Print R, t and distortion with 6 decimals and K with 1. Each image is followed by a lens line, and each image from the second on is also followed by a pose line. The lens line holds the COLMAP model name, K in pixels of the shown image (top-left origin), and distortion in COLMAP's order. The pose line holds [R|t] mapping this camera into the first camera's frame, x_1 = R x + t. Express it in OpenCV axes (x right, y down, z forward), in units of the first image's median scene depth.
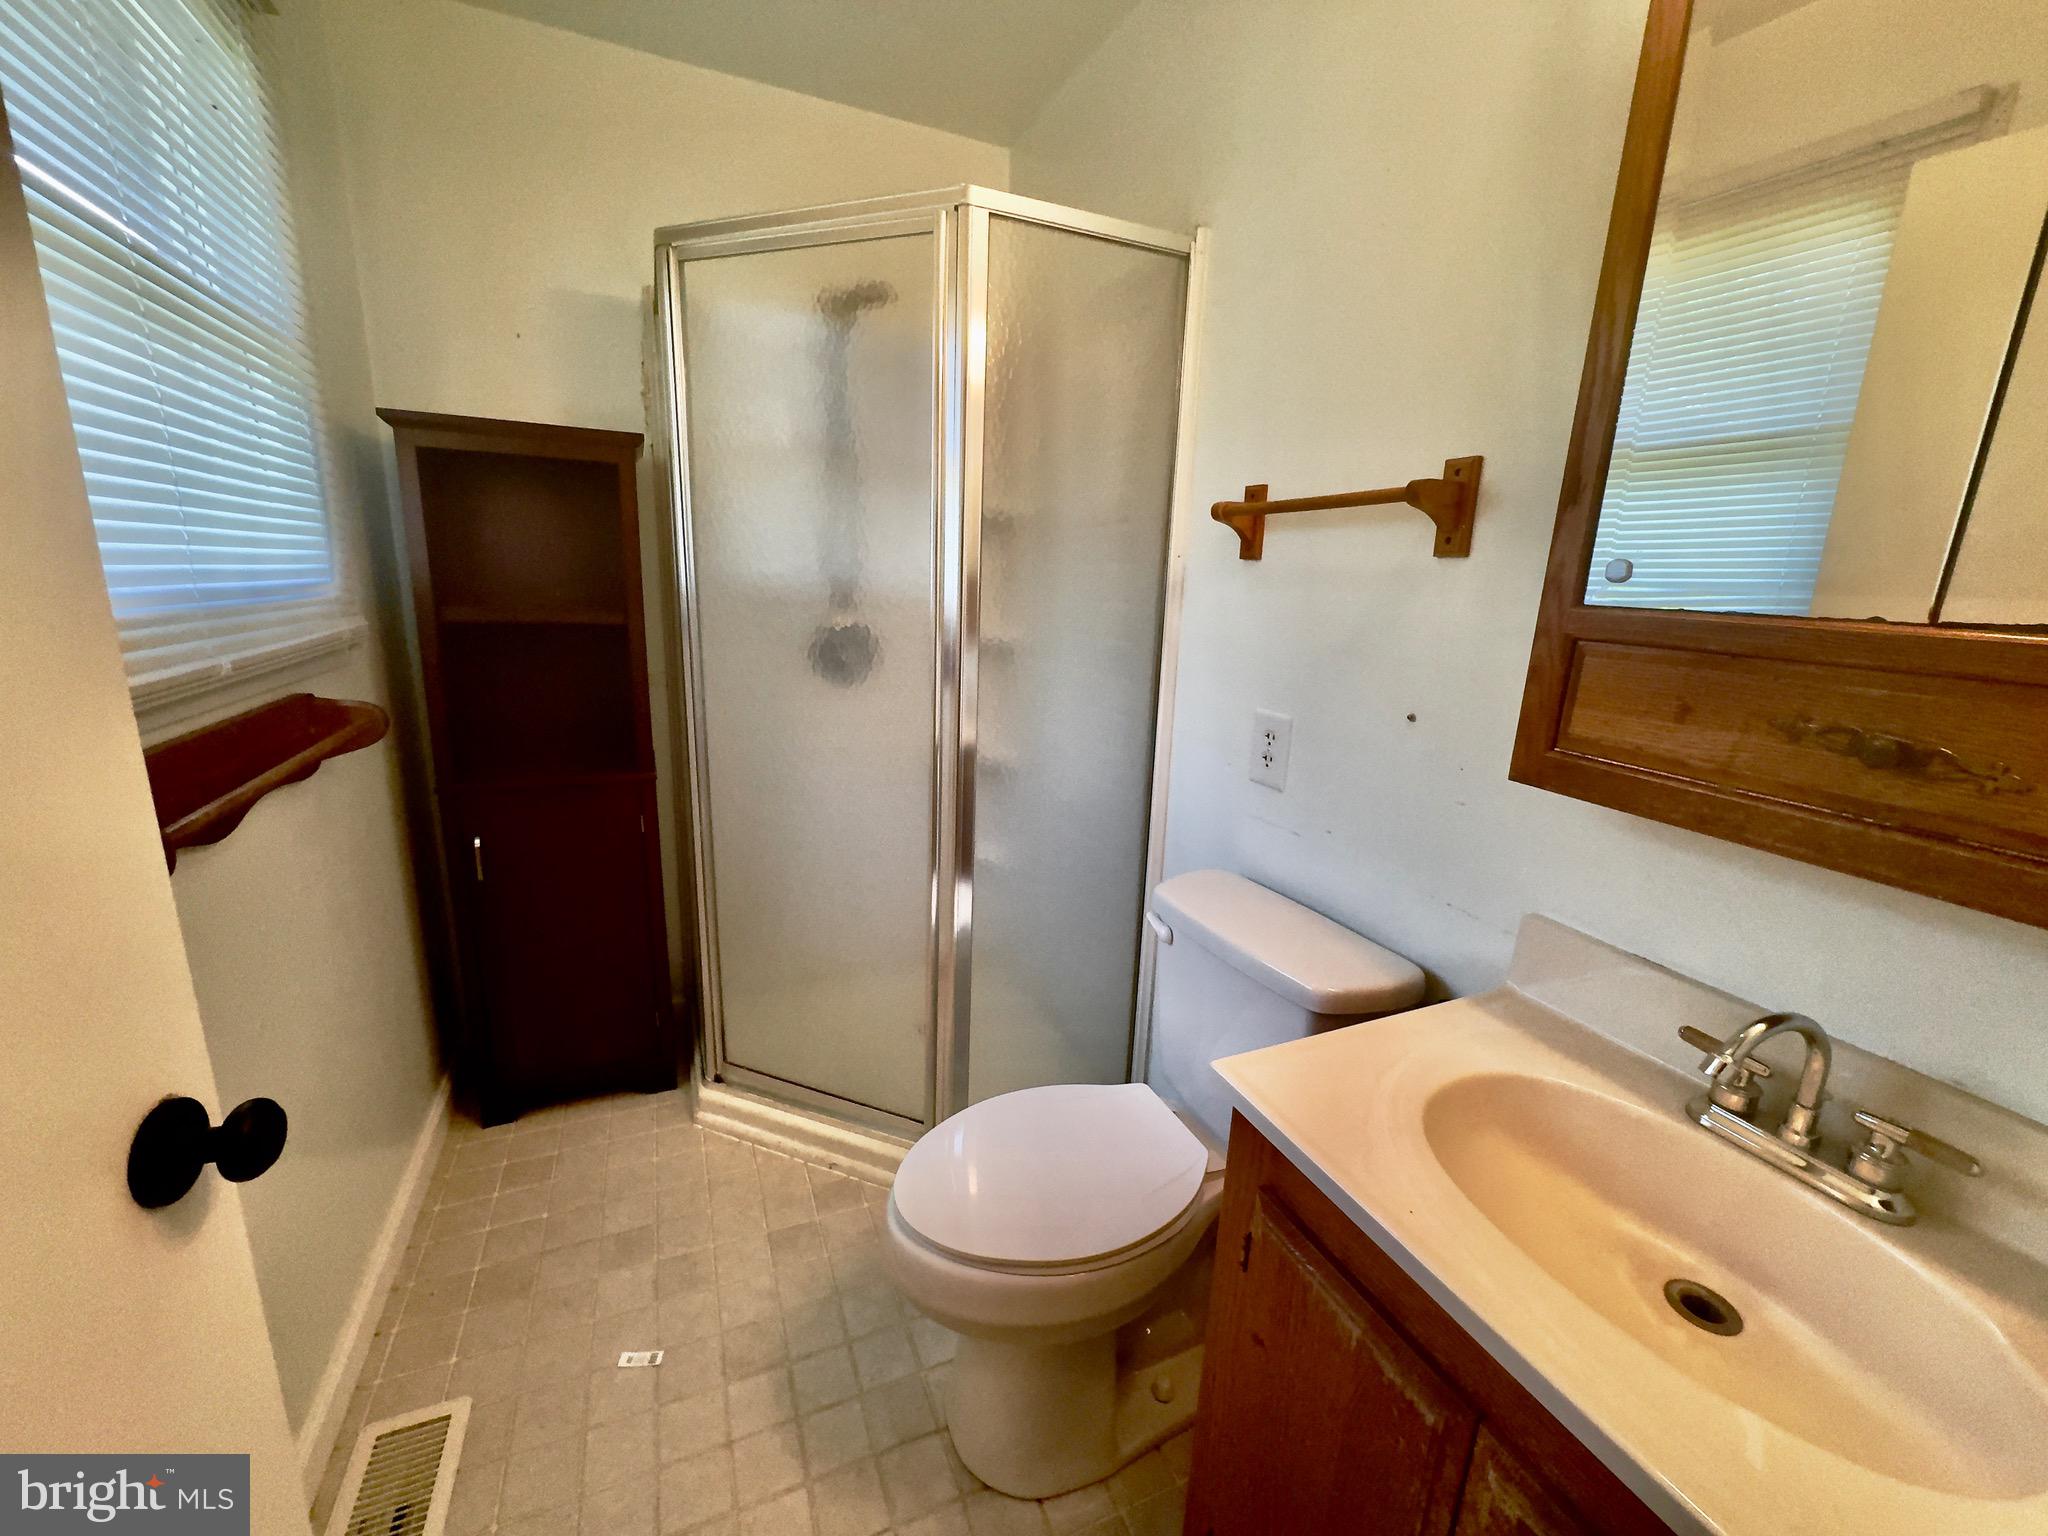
lens RADIAL K [[813.5, 0, 1025.0], [0, 813.5, 763.8], [0, 0, 1]] dist [-0.003947, 0.000454]
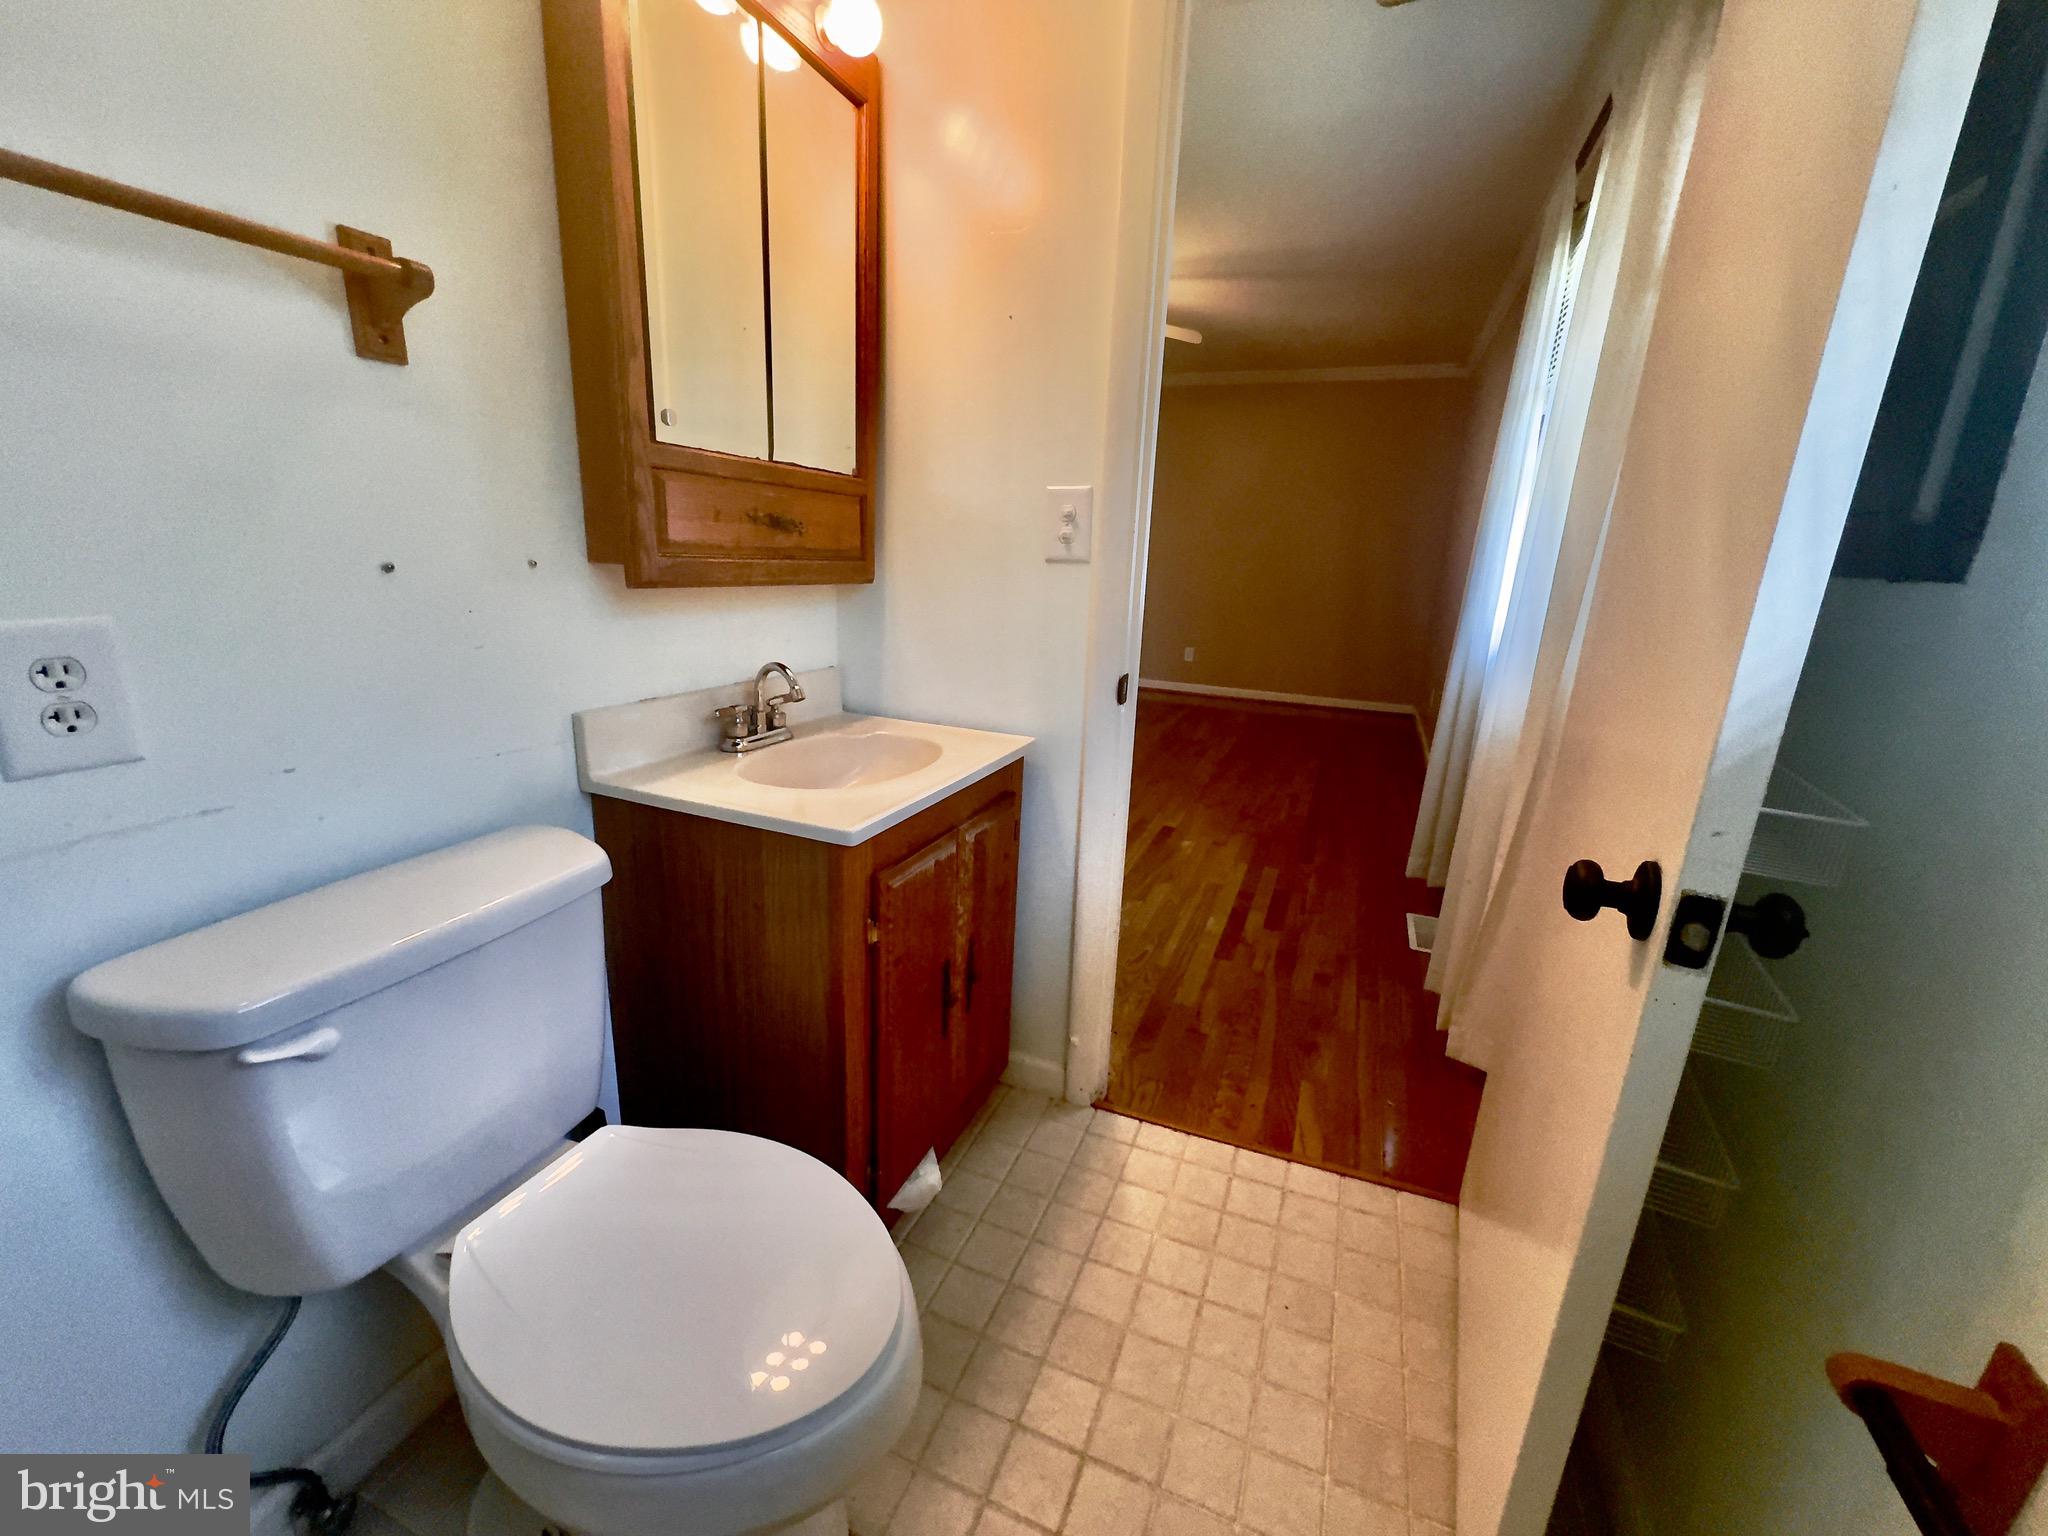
lens RADIAL K [[813.5, 0, 1025.0], [0, 813.5, 763.8], [0, 0, 1]] dist [-0.003947, 0.000454]
pose [[-0.689409, -0.257353, 0.677115, -0.799962], [0.094380, 0.894880, 0.436213, -0.251005], [-0.718197, 0.364635, -0.592650, 1.578225]]
